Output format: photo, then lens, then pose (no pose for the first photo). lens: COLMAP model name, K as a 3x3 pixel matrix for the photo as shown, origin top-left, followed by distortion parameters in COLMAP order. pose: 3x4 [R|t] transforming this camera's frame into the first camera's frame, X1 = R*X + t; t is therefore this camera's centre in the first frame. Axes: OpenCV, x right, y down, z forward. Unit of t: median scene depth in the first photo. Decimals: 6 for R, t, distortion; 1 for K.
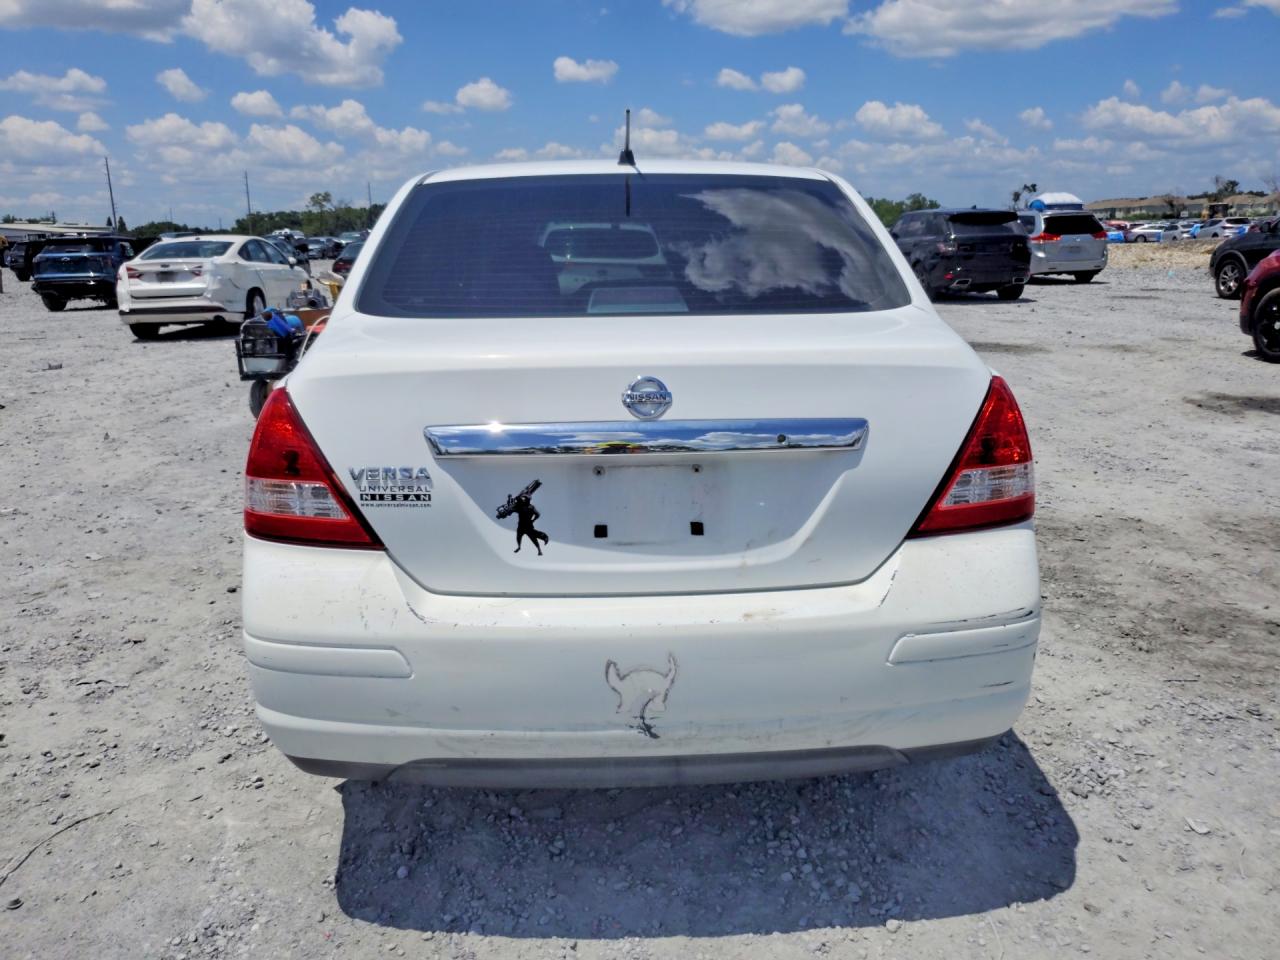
lens RADIAL K [[1035.0, 0, 635.1], [0, 1035.0, 473.9], [0, 0, 1]] dist [0.014892, 0.007287]
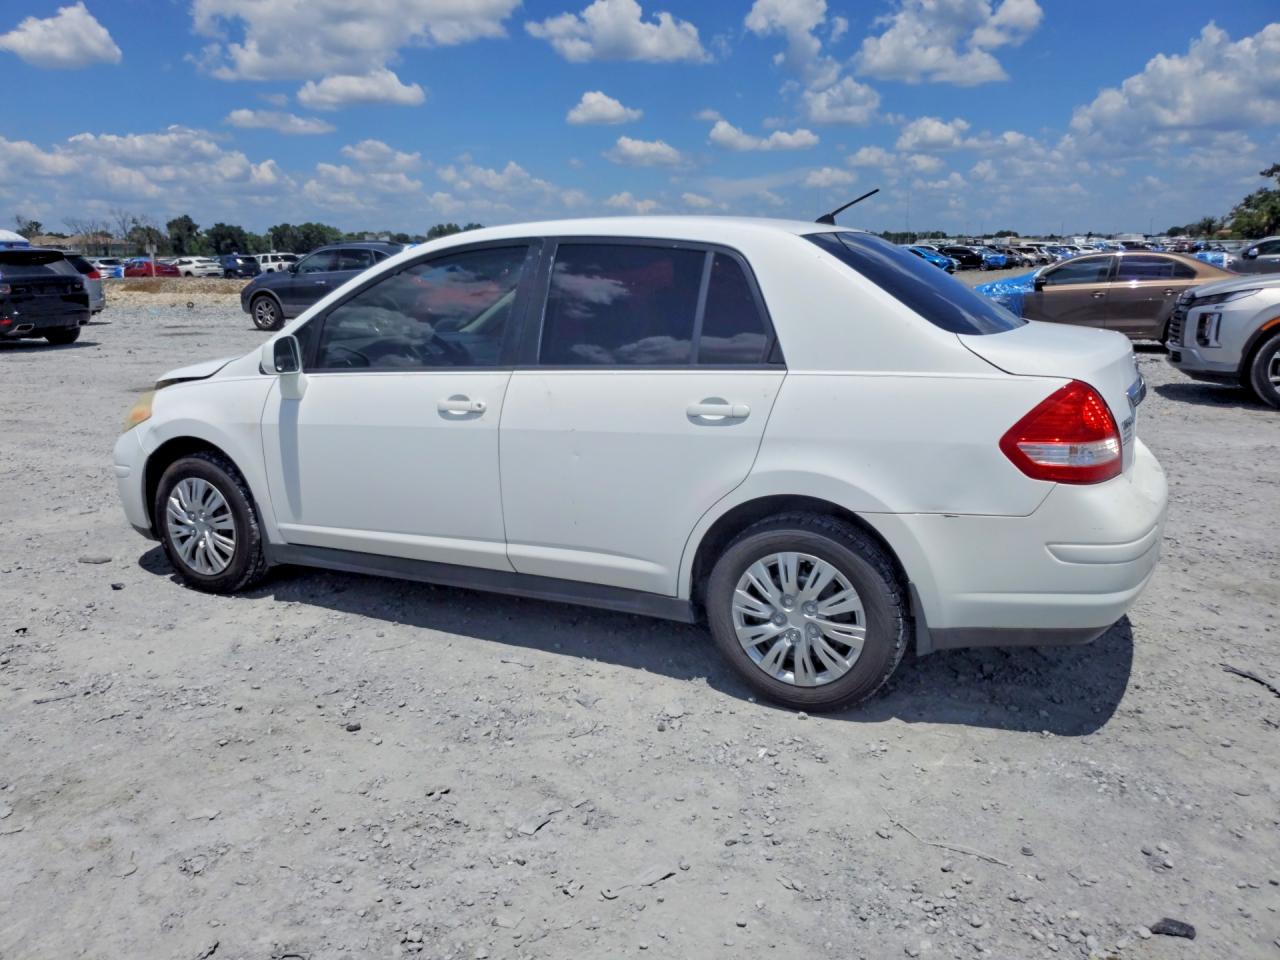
lens RADIAL K [[1035.0, 0, 632.6], [0, 1035.0, 477.1], [0, 0, 1]] dist [0.014892, 0.007287]
pose [[0.480773, -0.176259, 0.858947, -0.310786], [0.204318, 0.975142, 0.085741, -0.033753], [-0.852708, 0.134276, 0.504835, 0.130156]]
